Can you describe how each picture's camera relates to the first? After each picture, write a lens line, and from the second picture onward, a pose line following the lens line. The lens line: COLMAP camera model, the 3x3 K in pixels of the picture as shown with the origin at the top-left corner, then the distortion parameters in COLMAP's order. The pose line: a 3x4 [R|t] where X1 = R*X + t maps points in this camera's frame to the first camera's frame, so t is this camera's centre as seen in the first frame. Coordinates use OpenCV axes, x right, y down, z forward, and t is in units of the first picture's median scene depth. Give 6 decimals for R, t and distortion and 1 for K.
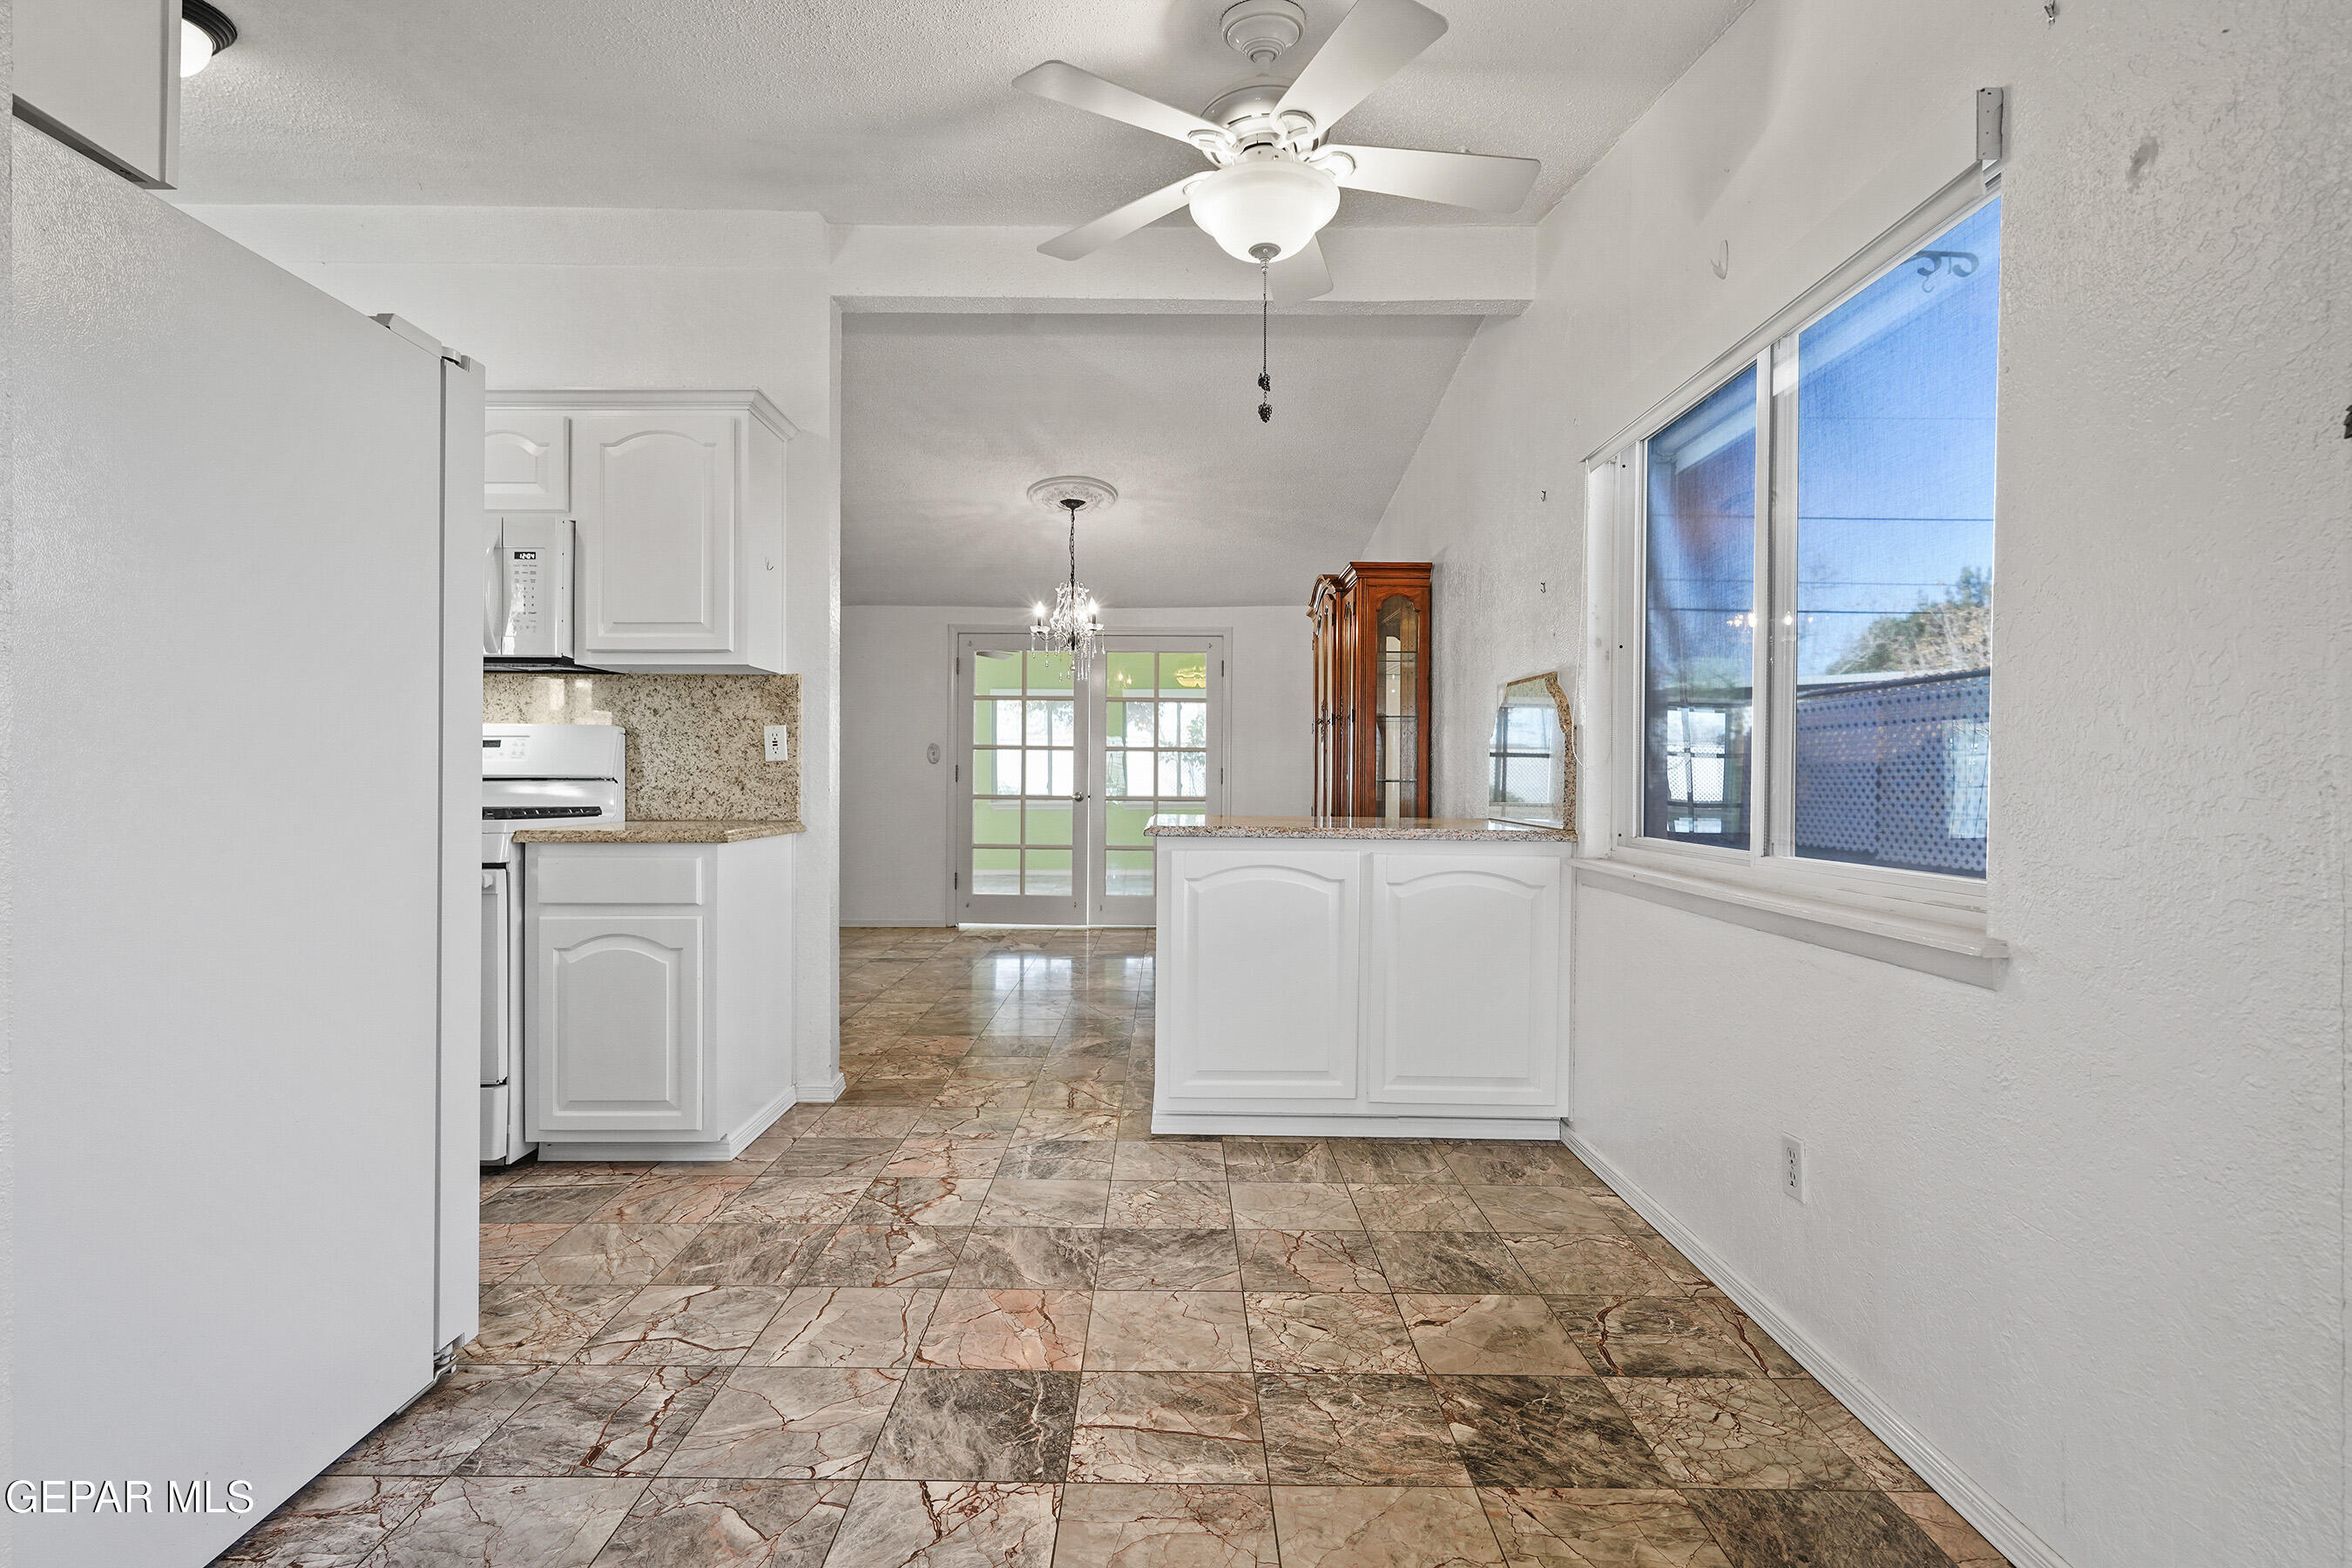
lens RADIAL K [[1094.6, 0, 1169.3], [0, 1094.6, 762.8], [0, 0, 1]] dist [-0.001535, 0.001233]
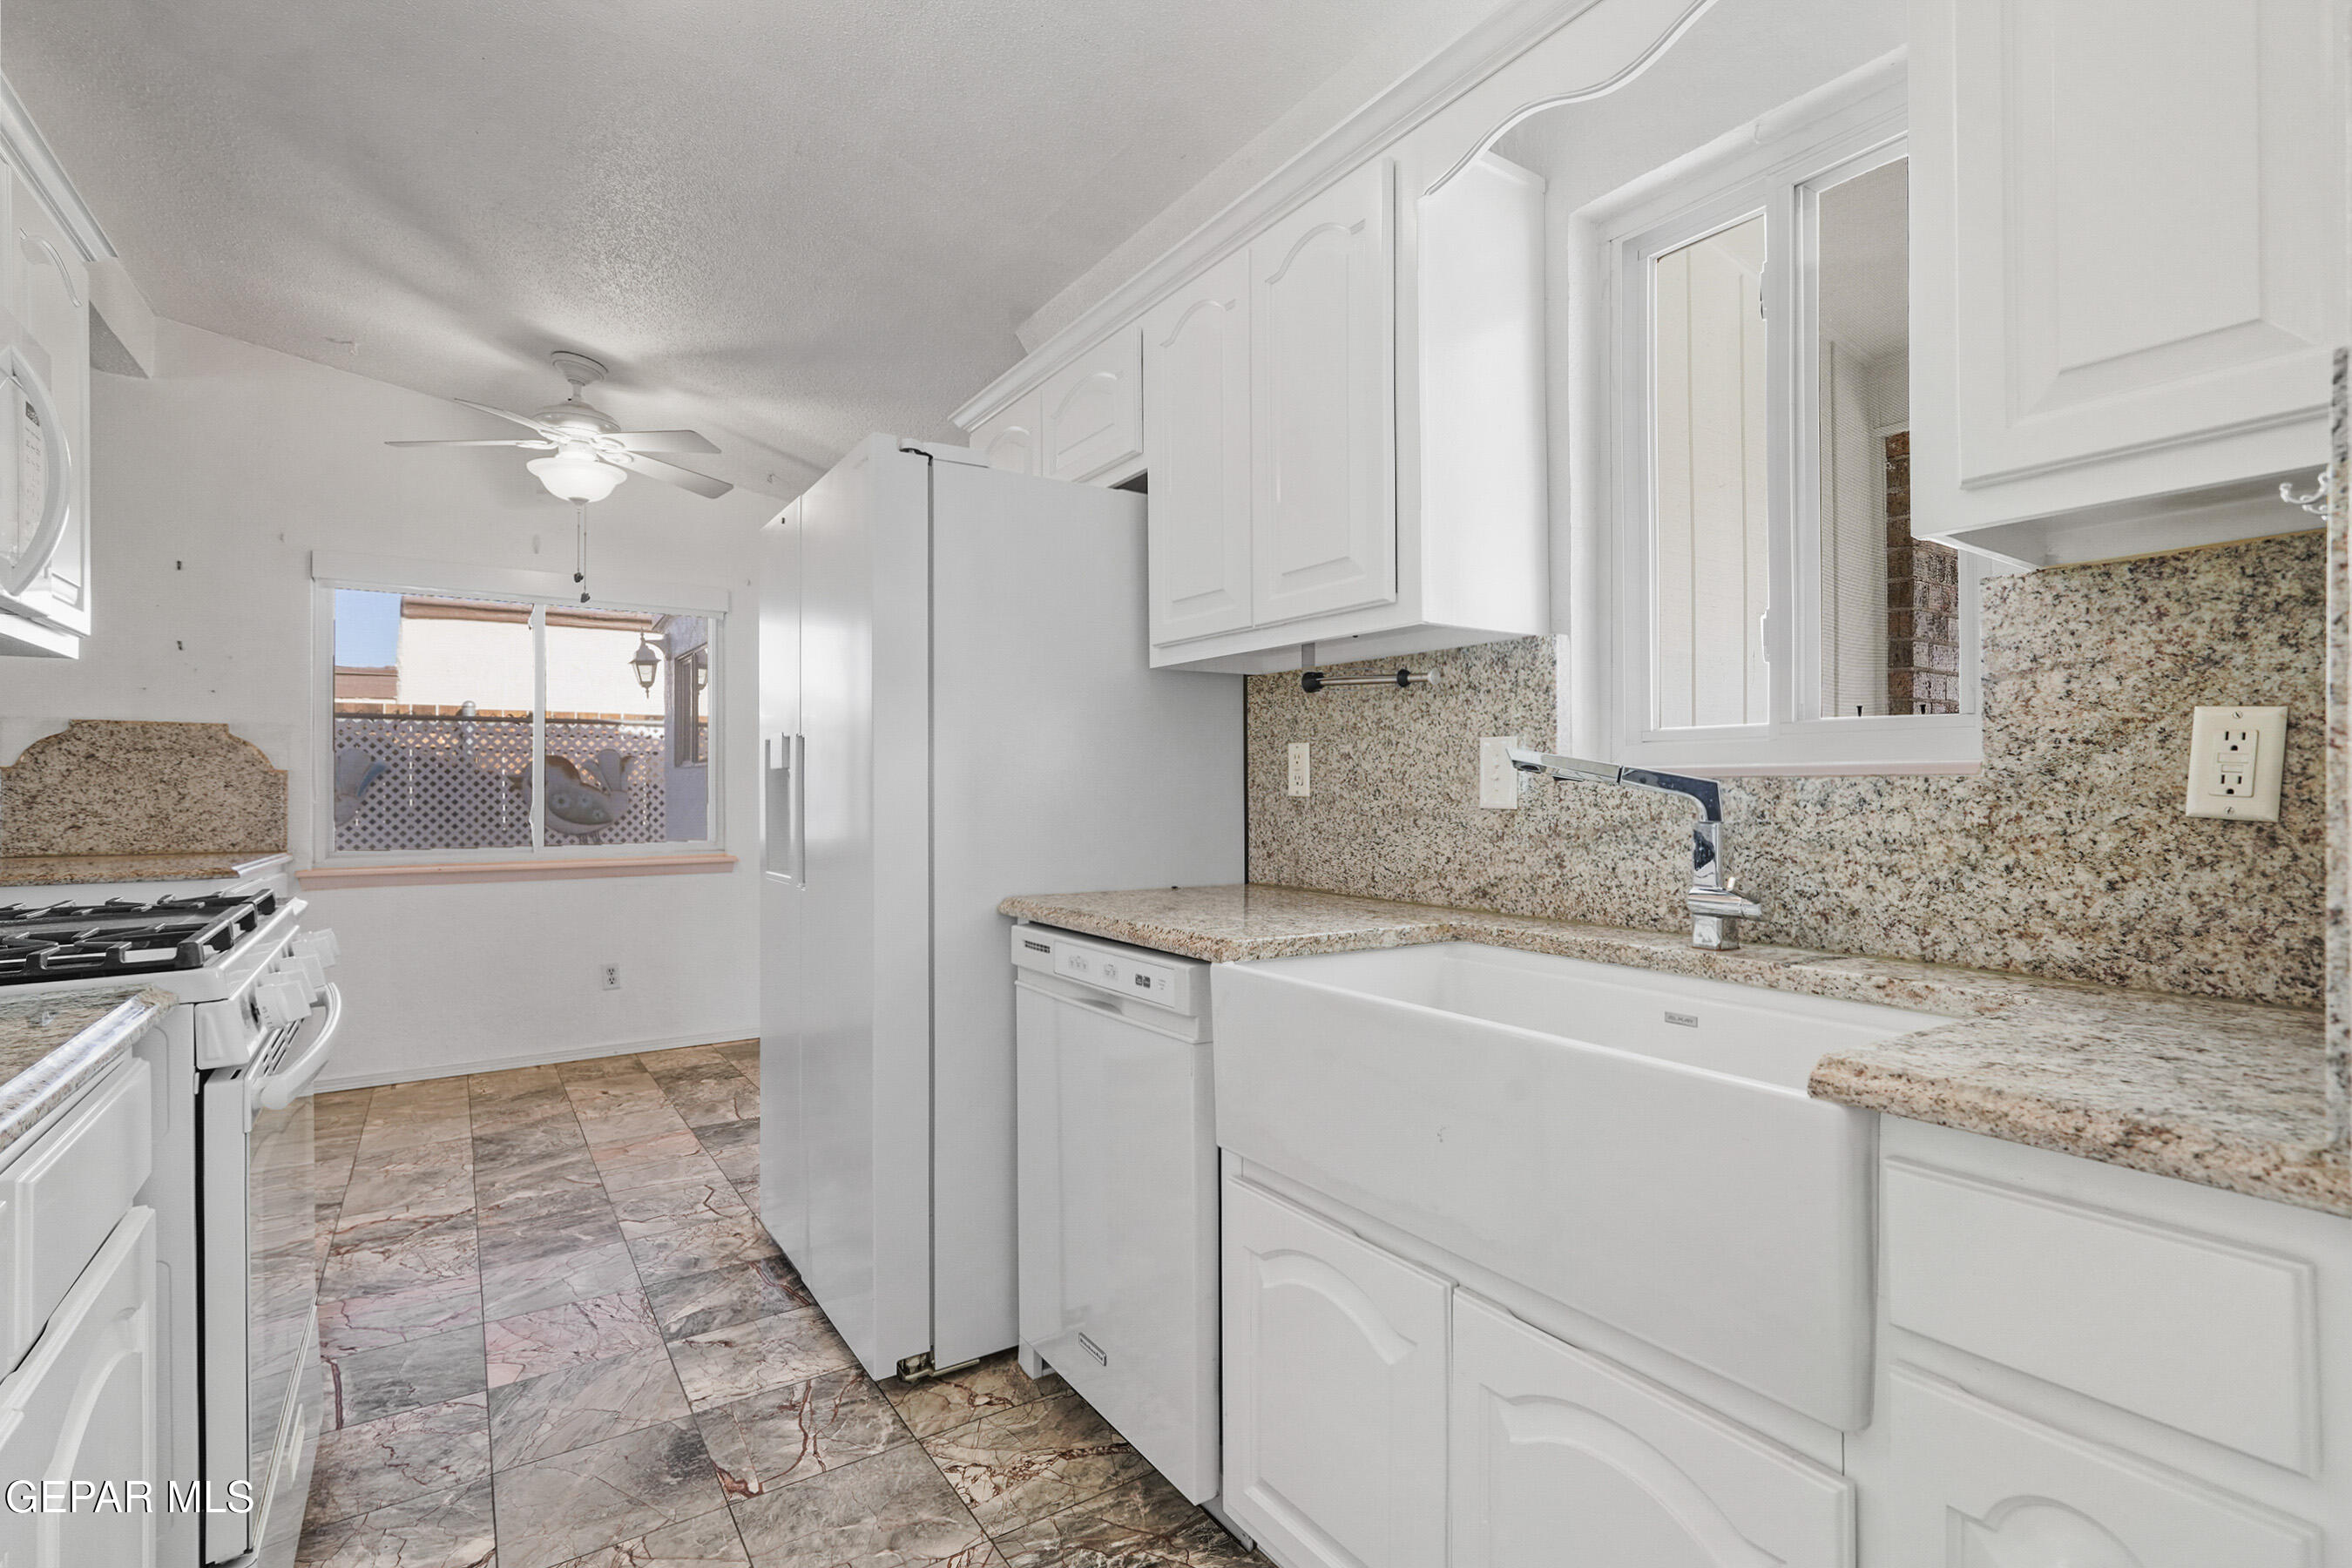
lens RADIAL K [[1094.6, 0, 1177.7], [0, 1094.6, 785.1], [0, 0, 1]] dist [-0.001535, 0.001233]
pose [[-0.555826, 0.004266, 0.831288, -1.675266], [-0.003366, 0.999967, -0.007382, -0.018410], [-0.831292, -0.006901, -0.555793, 1.071842]]
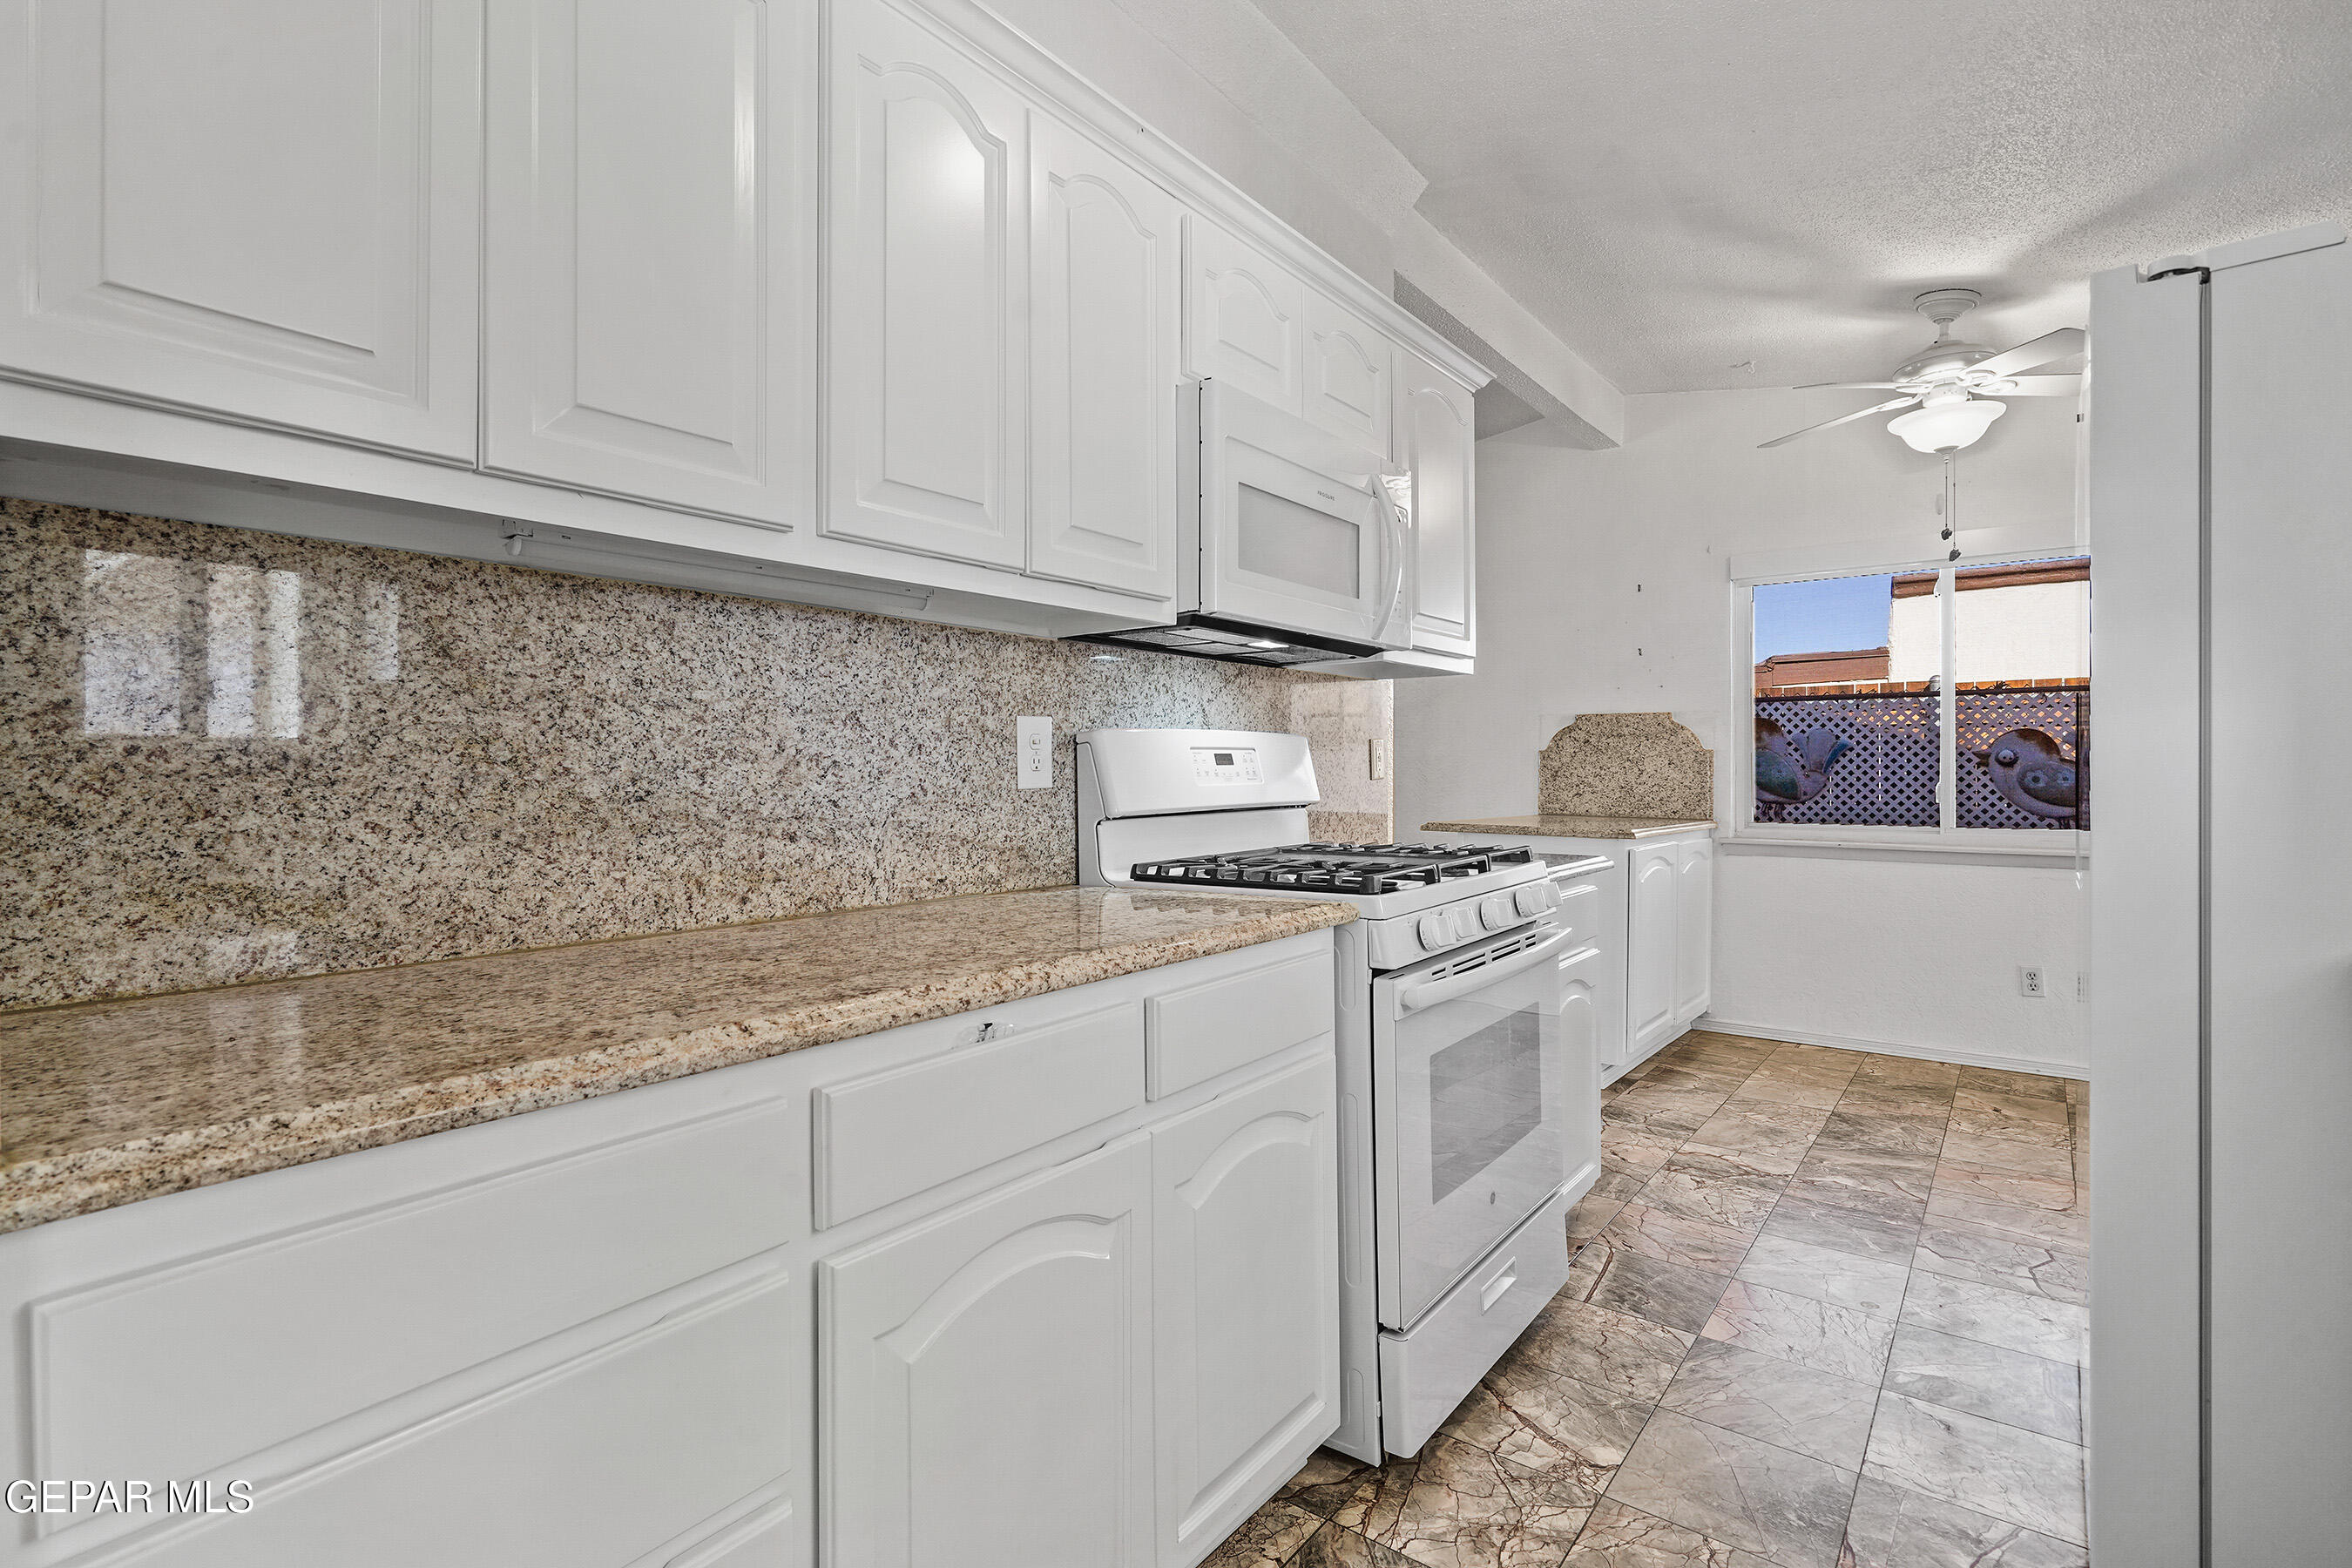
lens RADIAL K [[1094.6, 0, 1175.2], [0, 1094.6, 745.0], [0, 0, 1]] dist [-0.001535, 0.001233]
pose [[0.614530, 0.016294, 0.788725, -1.646815], [-0.003299, 0.999831, -0.018085, -0.018773], [-0.788887, 0.008511, 0.614480, 0.829807]]
